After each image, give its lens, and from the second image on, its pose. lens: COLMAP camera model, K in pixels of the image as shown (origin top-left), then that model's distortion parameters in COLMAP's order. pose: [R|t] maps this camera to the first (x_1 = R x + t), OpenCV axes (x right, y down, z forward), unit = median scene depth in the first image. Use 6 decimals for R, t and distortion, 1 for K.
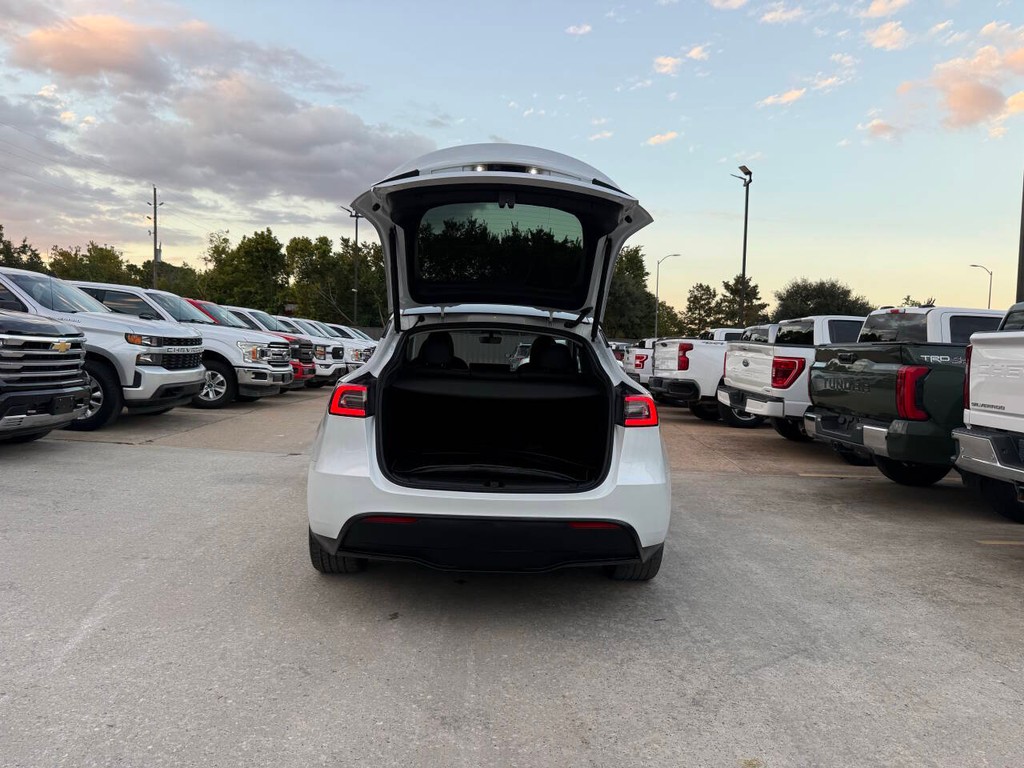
lens RADIAL K [[732.1, 0, 512.0], [0, 732.1, 384.0], [0, 0, 1]] dist [0.061135, -0.073499]
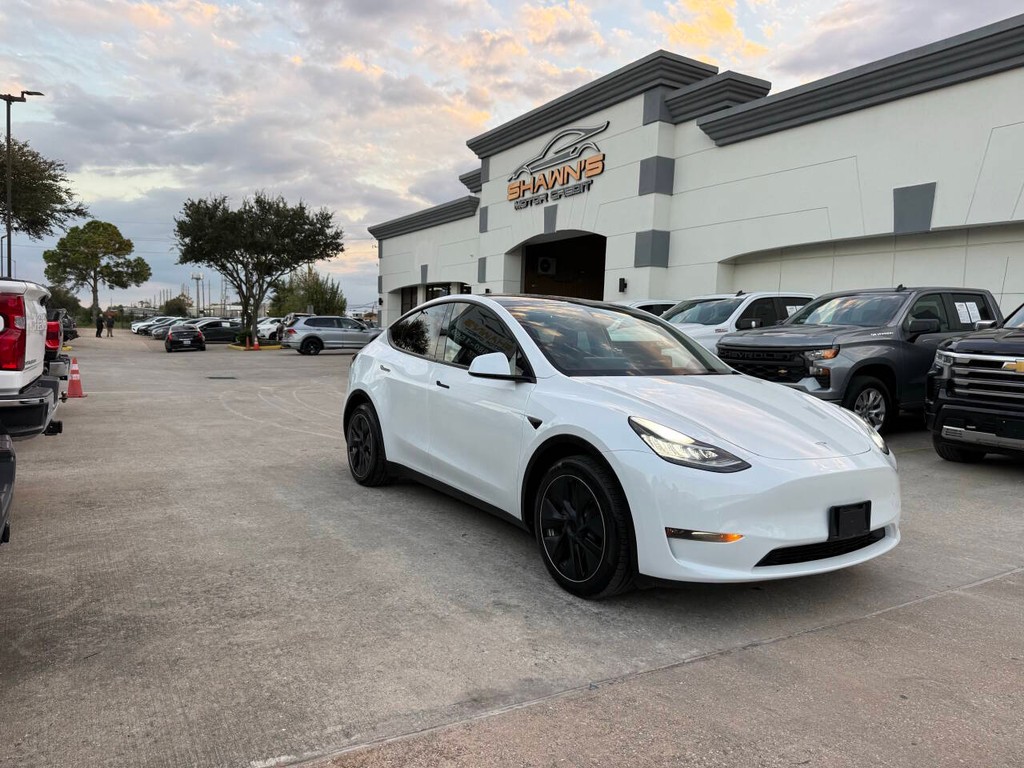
lens RADIAL K [[708.7, 0, 513.2], [0, 708.7, 398.4], [0, 0, 1]] dist [0.063559, -0.083149]
pose [[-0.861191, -0.020881, -0.507852, 0.438255], [-0.086734, 0.990538, 0.106352, -0.056468], [0.500826, 0.135637, -0.854854, 1.596885]]
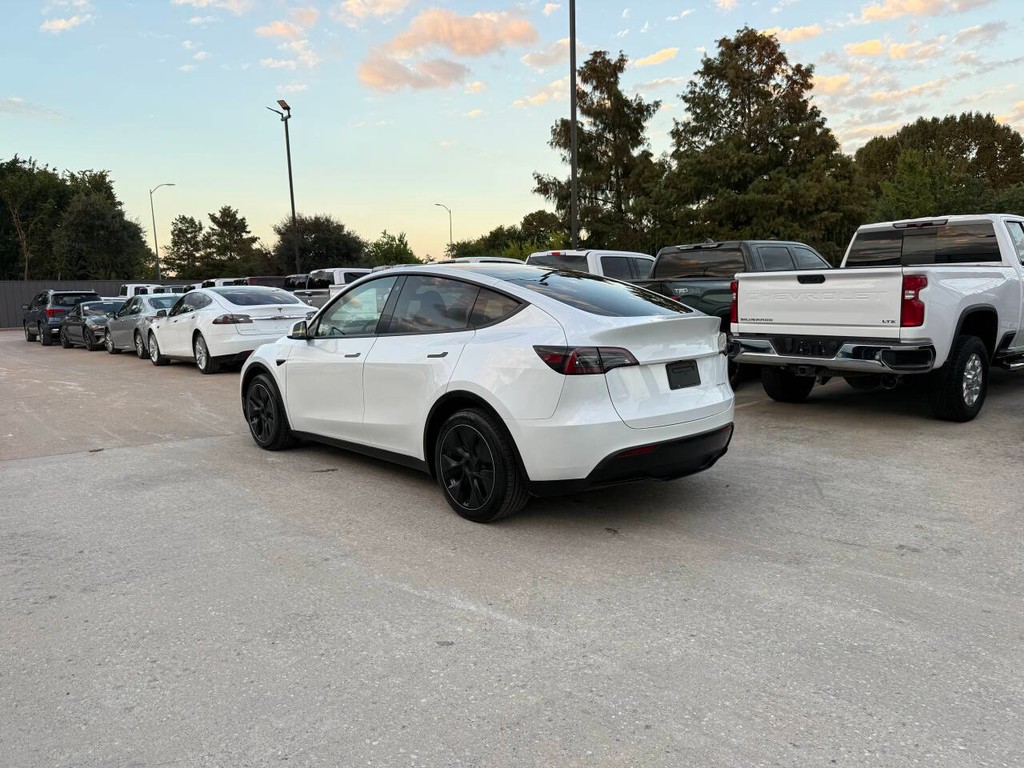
lens RADIAL K [[732.8, 0, 512.9], [0, 732.8, 385.1], [0, 0, 1]] dist [0.066449, -0.083837]
pose [[0.759180, -0.139661, 0.635721, -0.583259], [0.080570, 0.989361, 0.121135, -0.049209], [-0.645875, -0.040743, 0.762355, 0.103709]]
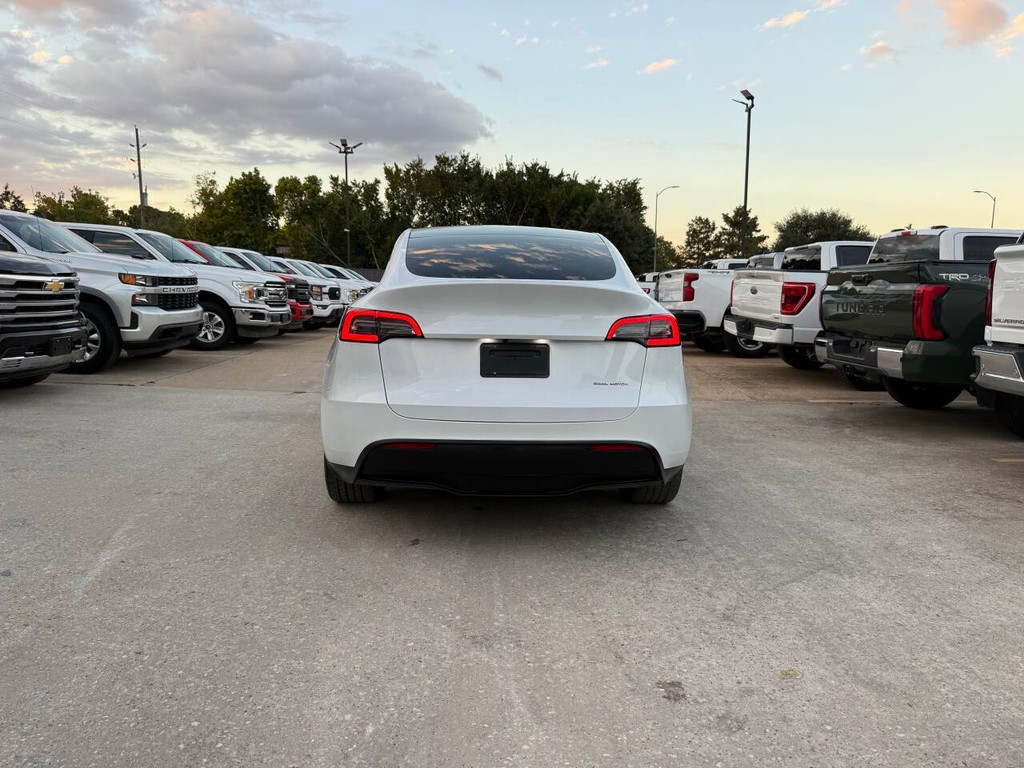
lens RADIAL K [[732.8, 0, 512.9], [0, 732.8, 385.1], [0, 0, 1]] dist [0.066449, -0.083837]
pose [[0.999730, -0.022887, 0.003986, -0.015394], [0.022485, 0.996389, 0.081871, 0.014308], [-0.005845, -0.081760, 0.996635, 0.016548]]
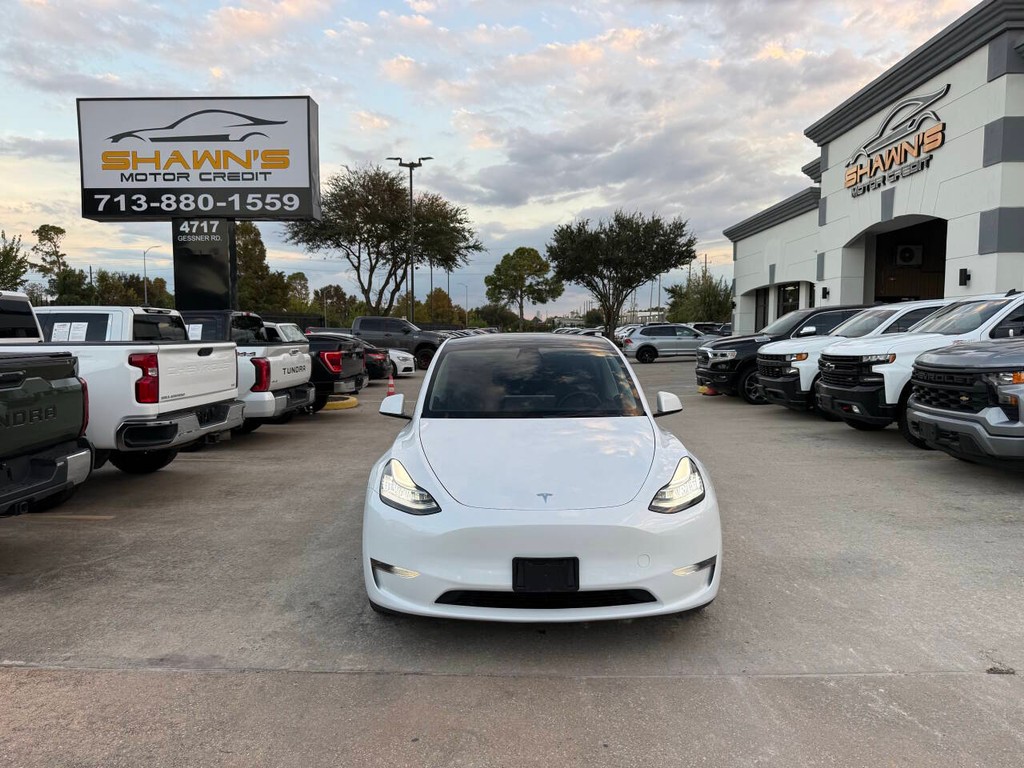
lens RADIAL K [[716.1, 0, 507.9], [0, 716.1, 387.2], [0, 0, 1]] dist [0.046861, -0.059099]
pose [[-0.998995, -0.036258, 0.026338, -0.025155], [-0.032805, 0.992058, 0.121428, -0.133787], [-0.030531, 0.120442, -0.992251, 1.793409]]
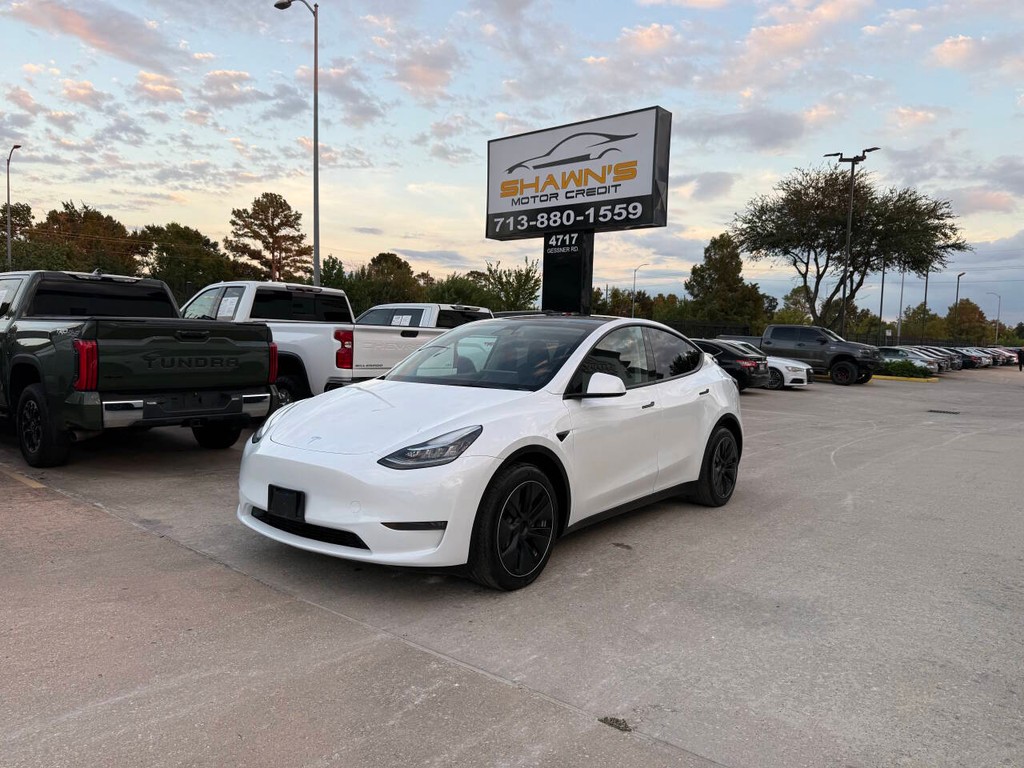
lens RADIAL K [[709.0, 0, 507.4], [0, 709.0, 400.4], [0, 0, 1]] dist [0.071139, -0.097894]
pose [[-0.764070, -0.114979, 0.634805, -0.562314], [-0.030898, 0.989383, 0.142012, -0.110549], [-0.644394, 0.088893, -0.759510, 1.613967]]
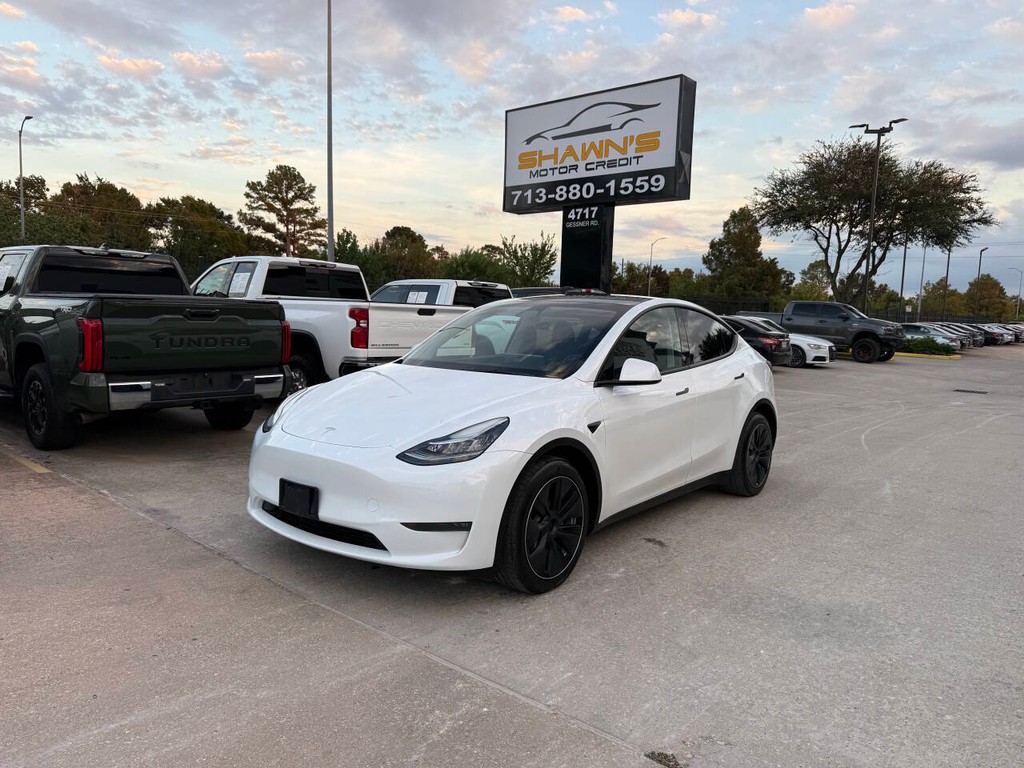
lens RADIAL K [[708.7, 0, 513.2], [0, 708.7, 398.4], [0, 0, 1]] dist [0.063559, -0.083149]
pose [[-0.756053, -0.139283, 0.639518, -0.521827], [-0.033418, 0.984035, 0.174810, -0.115000], [-0.653657, 0.110794, -0.748637, 1.584538]]
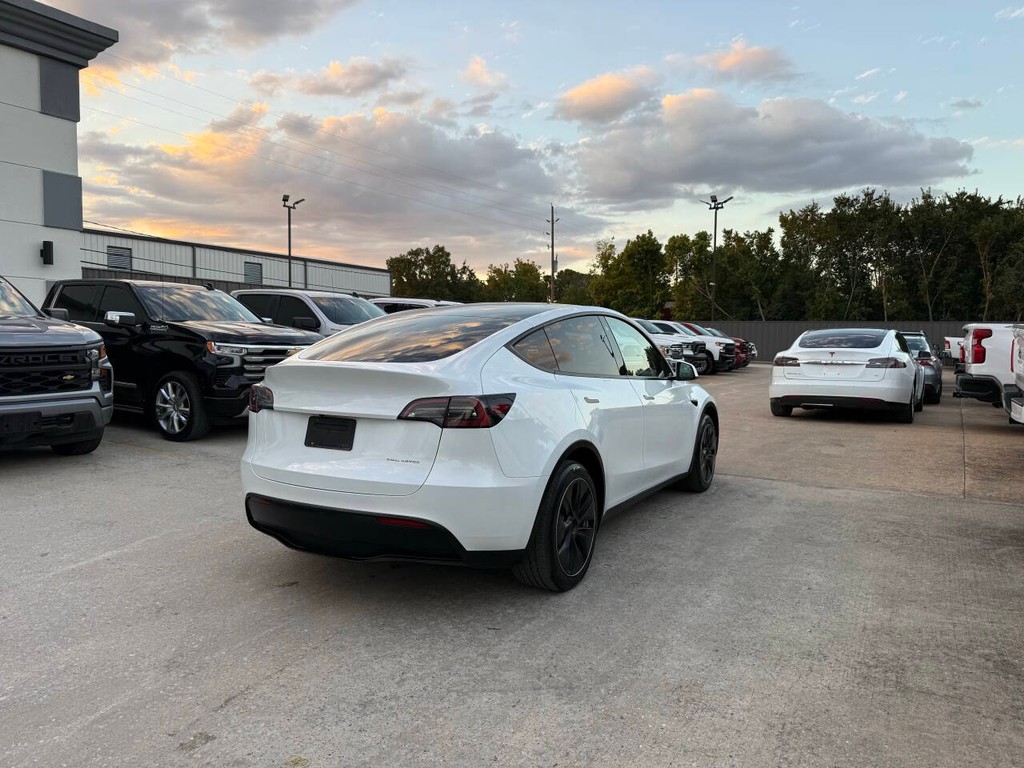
lens RADIAL K [[728.6, 0, 495.4], [0, 728.6, 387.5], [0, 0, 1]] dist [0.052625, -0.062253]
pose [[0.843046, 0.004036, -0.537826, 0.413165], [0.001774, 0.999946, 0.010284, -0.003007], [0.537838, -0.009624, 0.842993, 0.115304]]
